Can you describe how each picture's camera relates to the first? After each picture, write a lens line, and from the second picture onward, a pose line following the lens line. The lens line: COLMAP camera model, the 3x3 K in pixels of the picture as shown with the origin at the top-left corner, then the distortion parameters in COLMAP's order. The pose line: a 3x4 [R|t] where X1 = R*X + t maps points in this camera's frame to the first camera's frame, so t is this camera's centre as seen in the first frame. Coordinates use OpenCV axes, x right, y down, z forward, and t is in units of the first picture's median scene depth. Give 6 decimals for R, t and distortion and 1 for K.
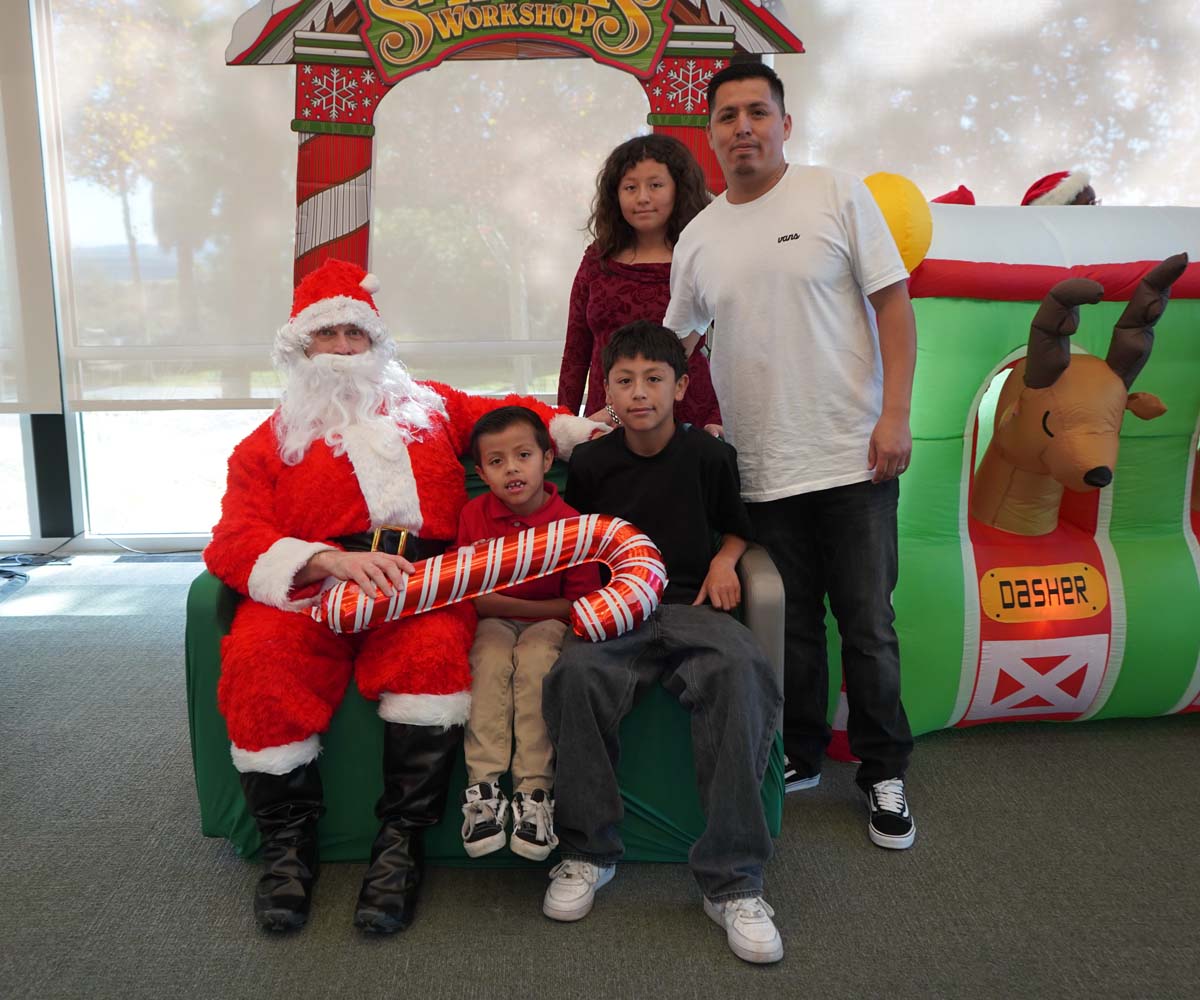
lens RADIAL K [[1326.5, 0, 533.4], [0, 1326.5, 501.6], [0, 0, 1]] dist [0.017613, 0.001637]
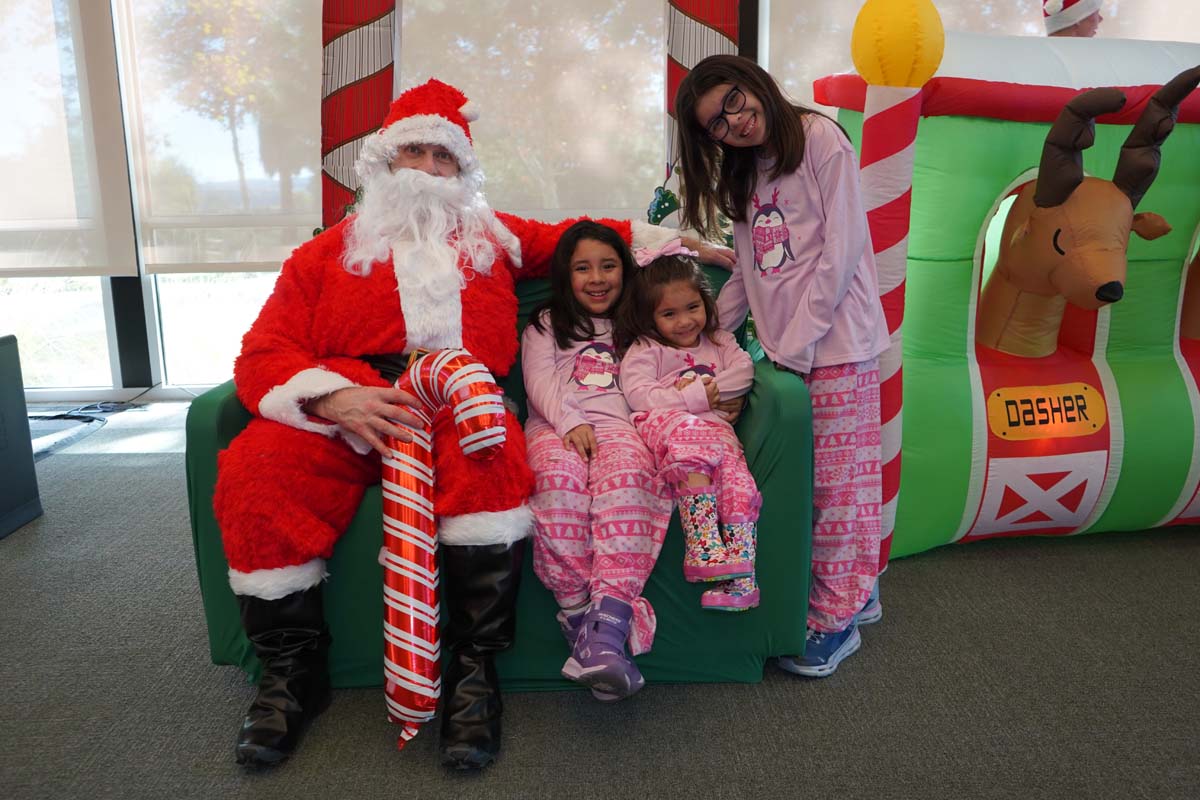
lens RADIAL K [[1026.6, 0, 601.3], [0, 1026.6, 396.8], [0, 0, 1]] dist [-0.005905, -0.001749]
pose [[0.999392, -0.009414, 0.033567, 0.009006], [0.008781, 0.999782, 0.018961, 0.036363], [-0.033738, -0.018655, 0.999257, 0.199080]]
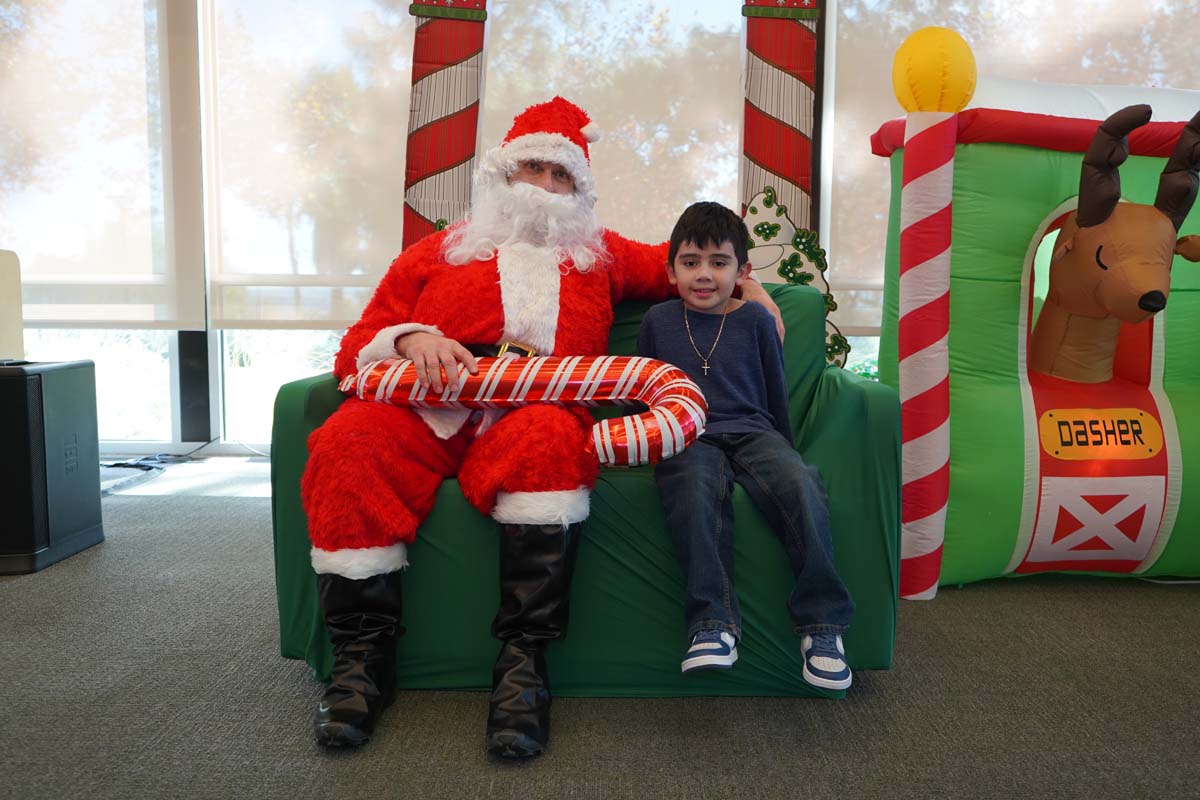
lens RADIAL K [[1042.4, 0, 599.7], [0, 1042.4, 403.0], [0, 0, 1]] dist [0.000938, -0.004571]
pose [[0.999714, 0.022909, -0.006794, -0.016165], [-0.023408, 0.996024, -0.085959, 0.103878], [0.004798, 0.086094, 0.996275, 0.194801]]
